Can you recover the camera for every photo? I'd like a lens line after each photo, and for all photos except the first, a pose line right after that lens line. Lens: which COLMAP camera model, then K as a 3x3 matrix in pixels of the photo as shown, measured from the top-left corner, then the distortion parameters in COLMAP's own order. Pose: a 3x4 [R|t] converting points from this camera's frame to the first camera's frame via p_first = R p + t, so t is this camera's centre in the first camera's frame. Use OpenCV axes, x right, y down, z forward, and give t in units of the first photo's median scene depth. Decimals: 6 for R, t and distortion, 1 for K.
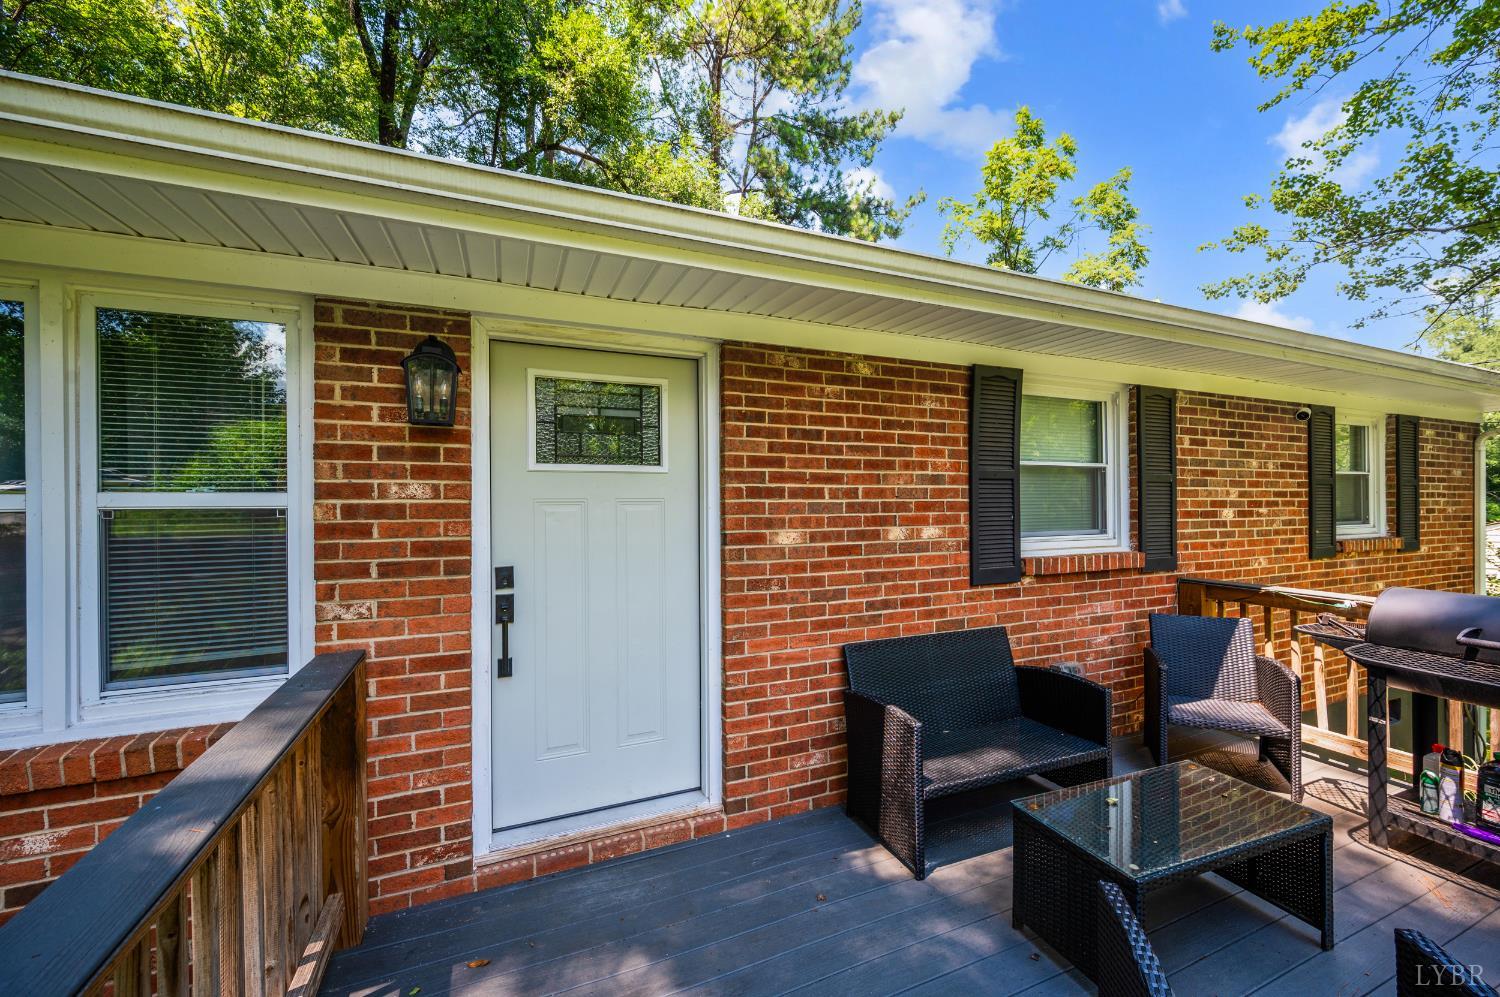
lens RADIAL K [[601.4, 0, 757.0], [0, 601.4, 502.5], [0, 0, 1]] dist [0.000412, 0.000123]
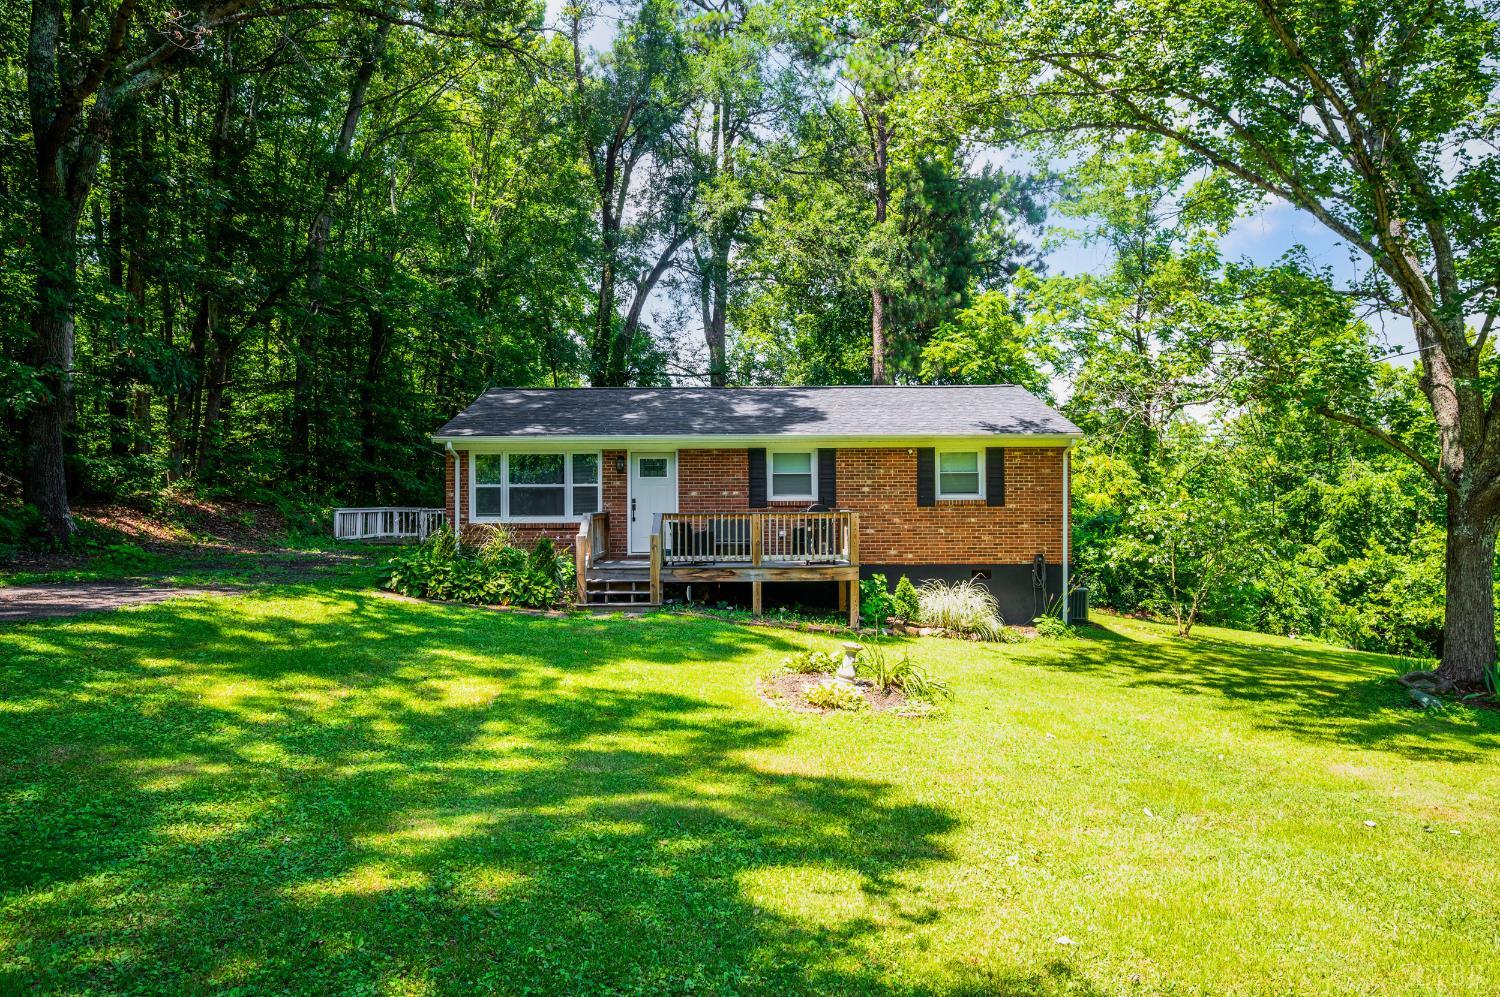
lens RADIAL K [[952.0, 0, 750.0], [0, 952.0, 498.5], [0, 0, 1]] dist [-0.002237, -0.000226]
pose [[0.923480, -0.001994, -0.383641, 2.853561], [0.001403, 0.999997, -0.001821, 0.100702], [0.383644, 0.001143, 0.923480, -4.824952]]
